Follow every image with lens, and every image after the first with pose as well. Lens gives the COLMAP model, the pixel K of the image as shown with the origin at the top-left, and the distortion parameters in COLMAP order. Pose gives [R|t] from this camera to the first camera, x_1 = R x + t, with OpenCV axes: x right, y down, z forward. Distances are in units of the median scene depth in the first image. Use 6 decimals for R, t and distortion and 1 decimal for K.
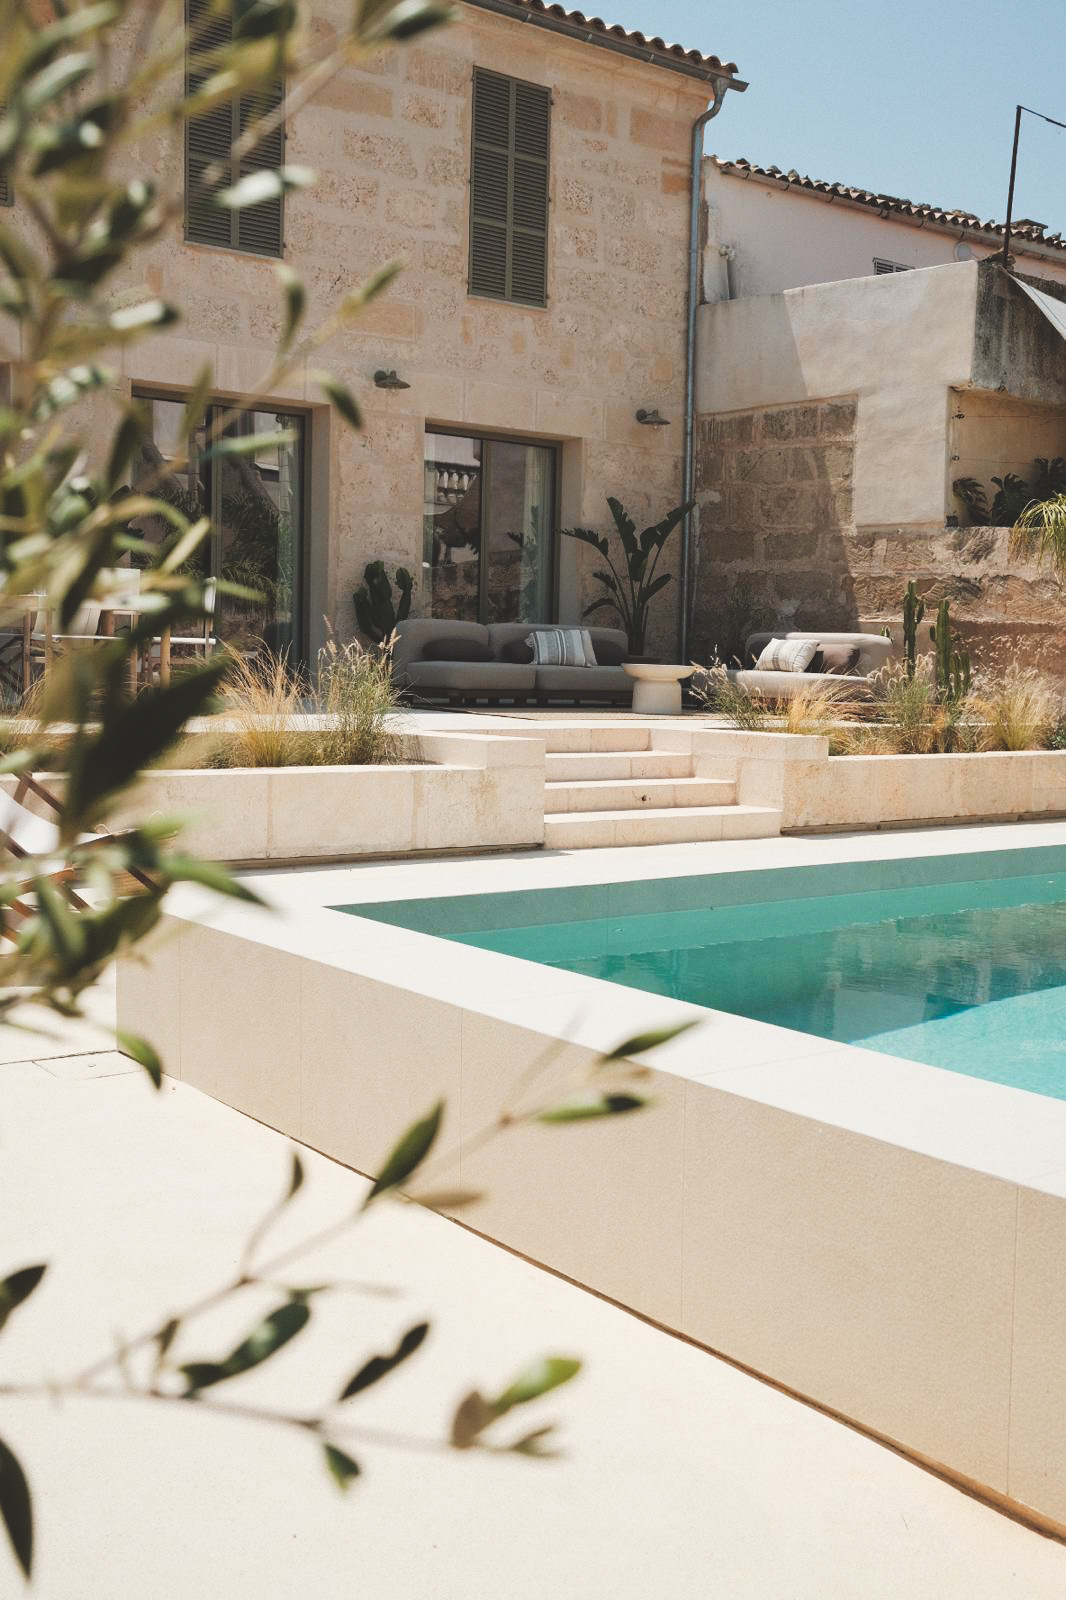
lens RADIAL K [[1540.0, 0, 533.0], [0, 1540.0, 800.0], [0, 0, 1]] dist [-0.008017, 0.017107]
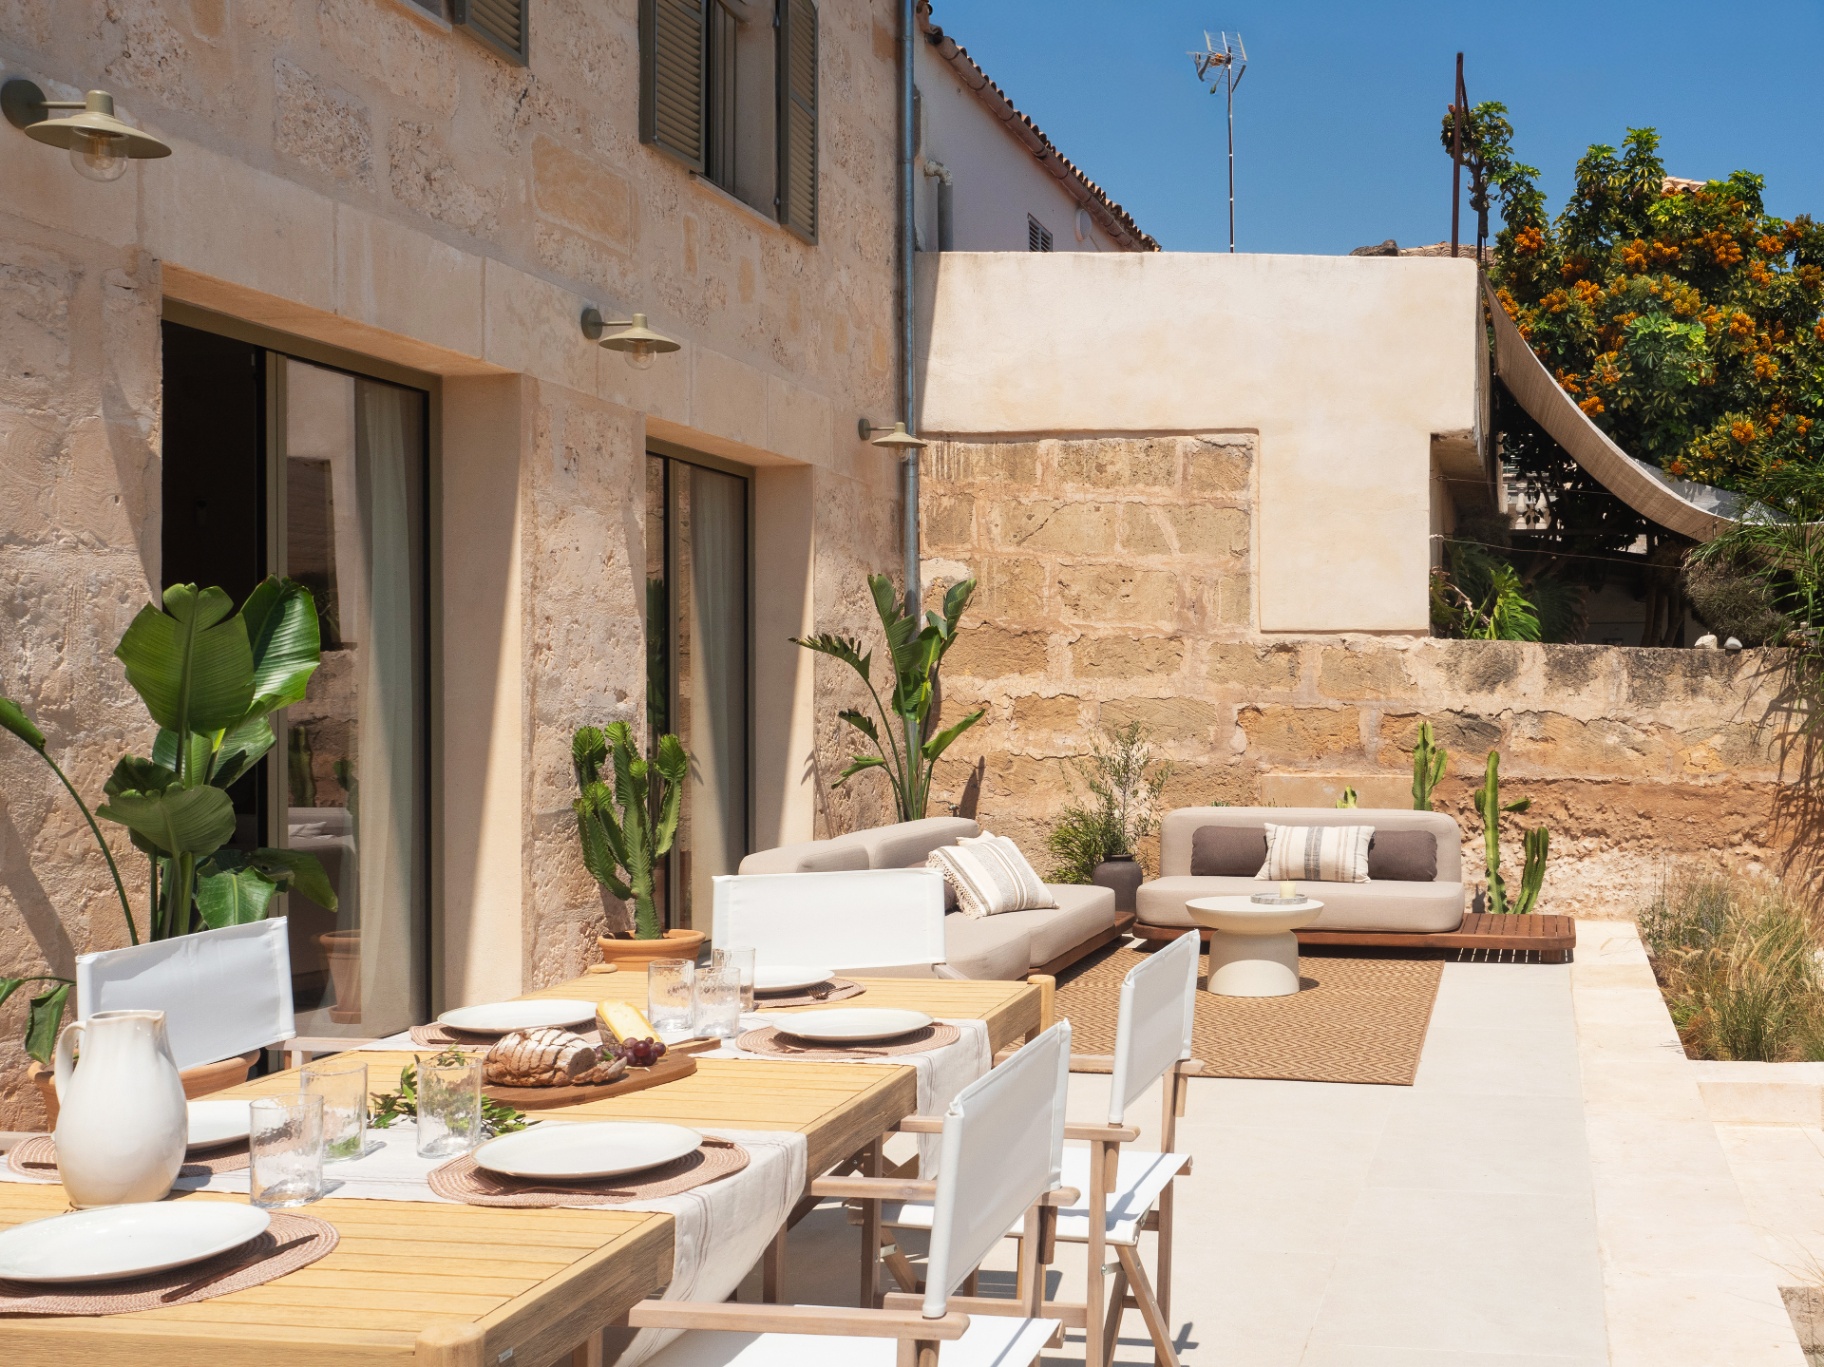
lens RADIAL K [[1719.4, 0, 912.0], [0, 1719.4, 683.5], [0, 0, 1]] dist [-0.000562, 0.000576]
pose [[0.708827, -0.042246, 0.704117, -0.391005], [0.090531, 0.995398, -0.031414, -0.141356], [-0.699549, 0.086012, 0.709389, 0.572388]]
